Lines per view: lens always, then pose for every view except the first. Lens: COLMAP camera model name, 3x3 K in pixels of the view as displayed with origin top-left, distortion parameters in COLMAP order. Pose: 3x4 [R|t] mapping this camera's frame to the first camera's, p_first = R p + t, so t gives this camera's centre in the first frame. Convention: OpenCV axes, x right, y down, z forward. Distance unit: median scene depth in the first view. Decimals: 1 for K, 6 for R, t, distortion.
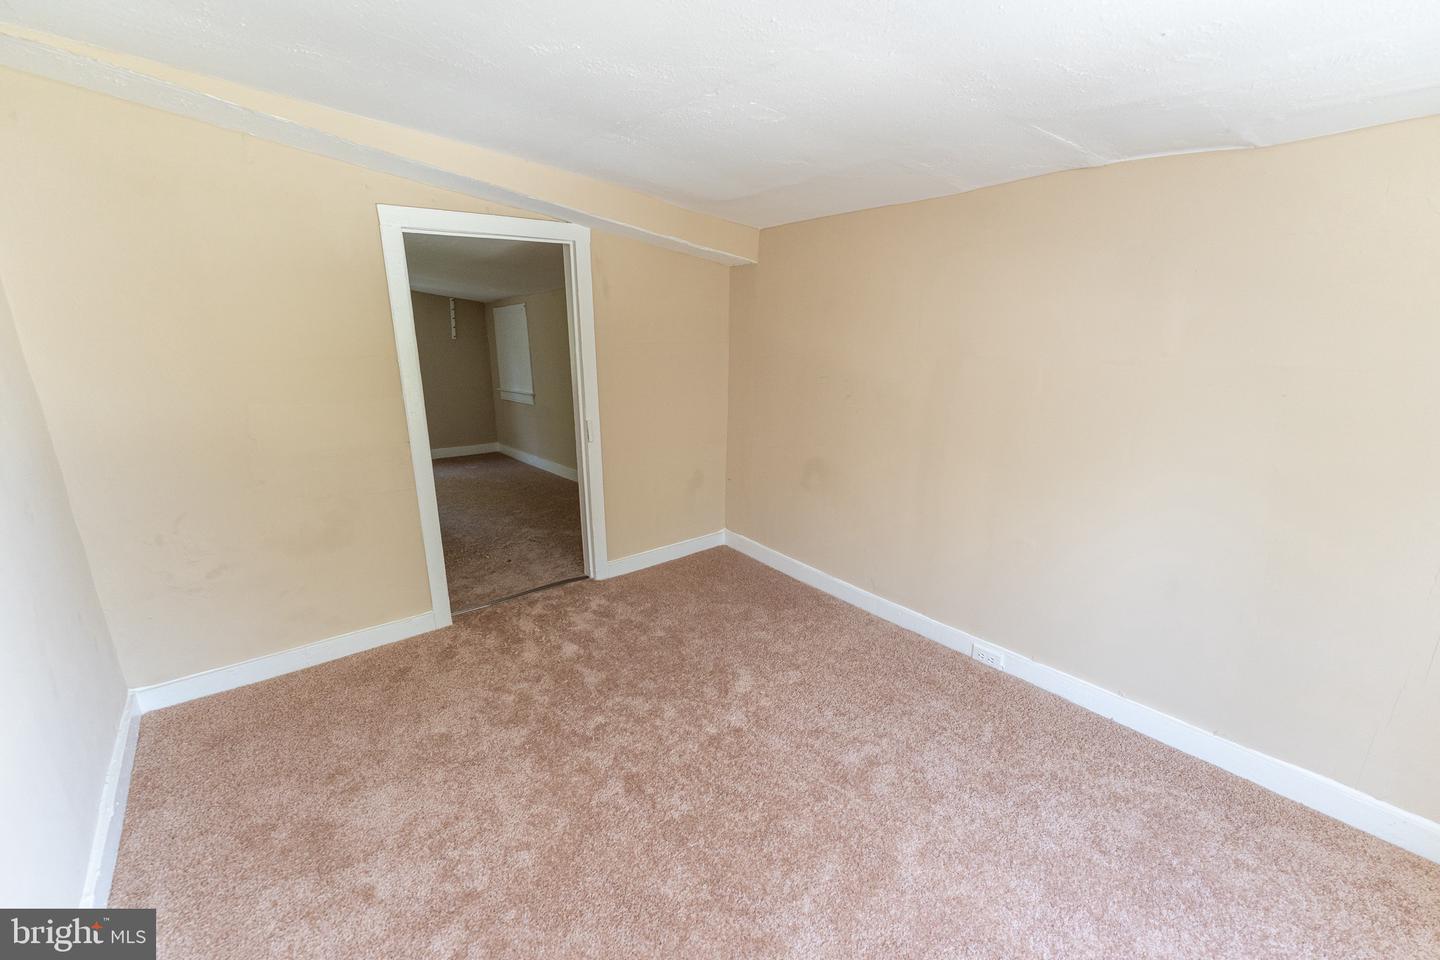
lens RADIAL K [[578.3, 0, 707.6], [0, 578.3, 481.0], [0, 0, 1]] dist [0.000782, 0.000061]
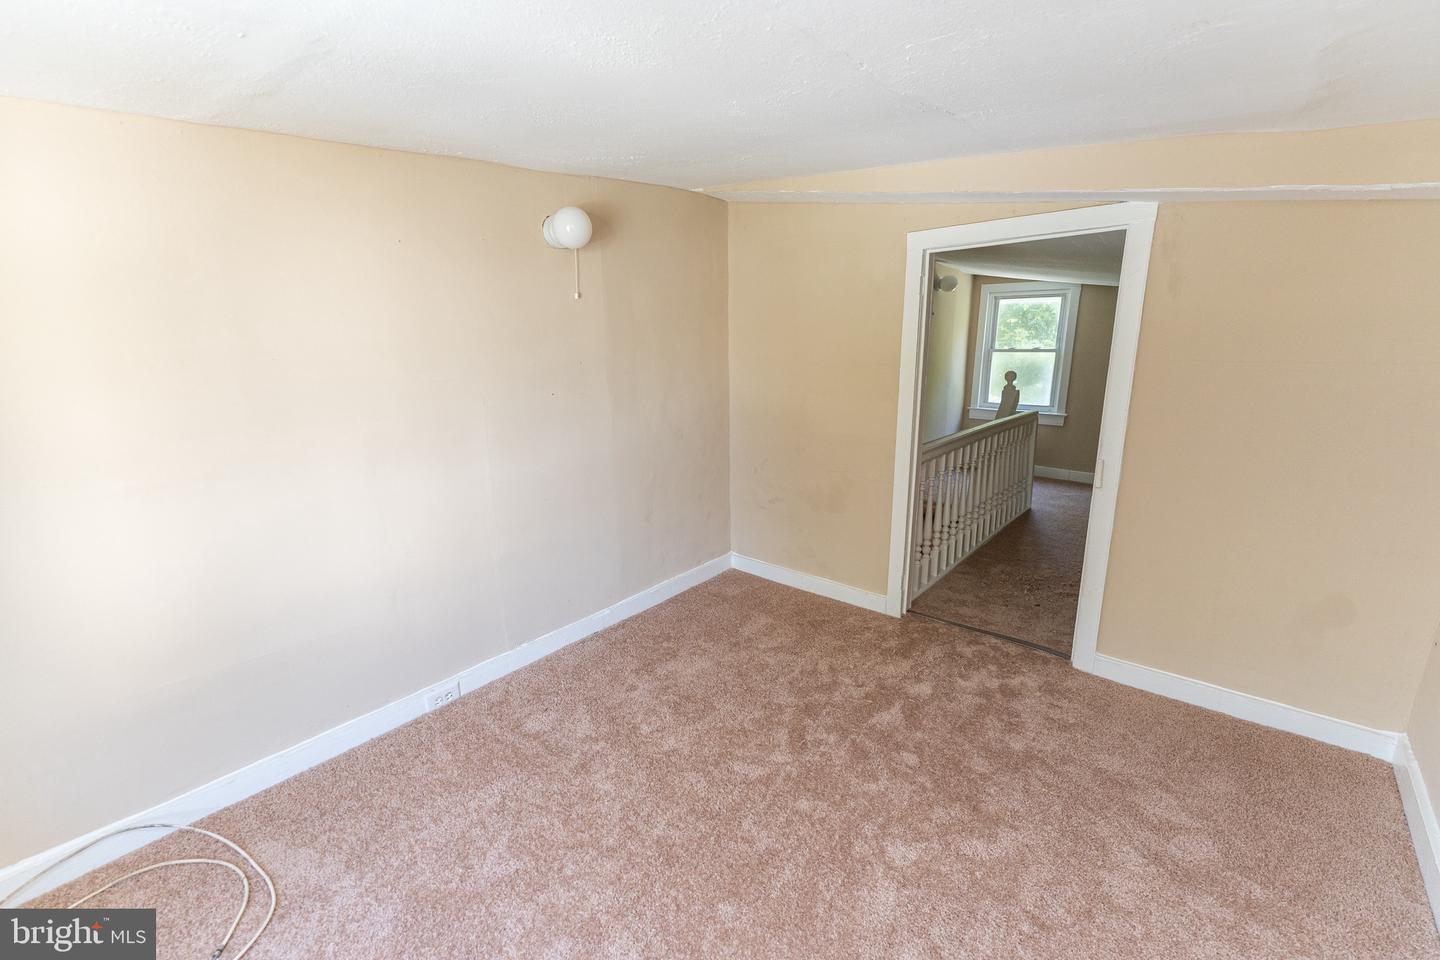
lens RADIAL K [[636.7, 0, 720.0], [0, 636.7, 480.0], [0, 0, 1]] dist [-0.000488, -0.000076]
pose [[0.183012, 0.219880, -0.958206, 0.561801], [-0.234924, 0.956212, 0.174554, -0.119540], [0.954630, 0.193160, 0.226653, 0.378855]]
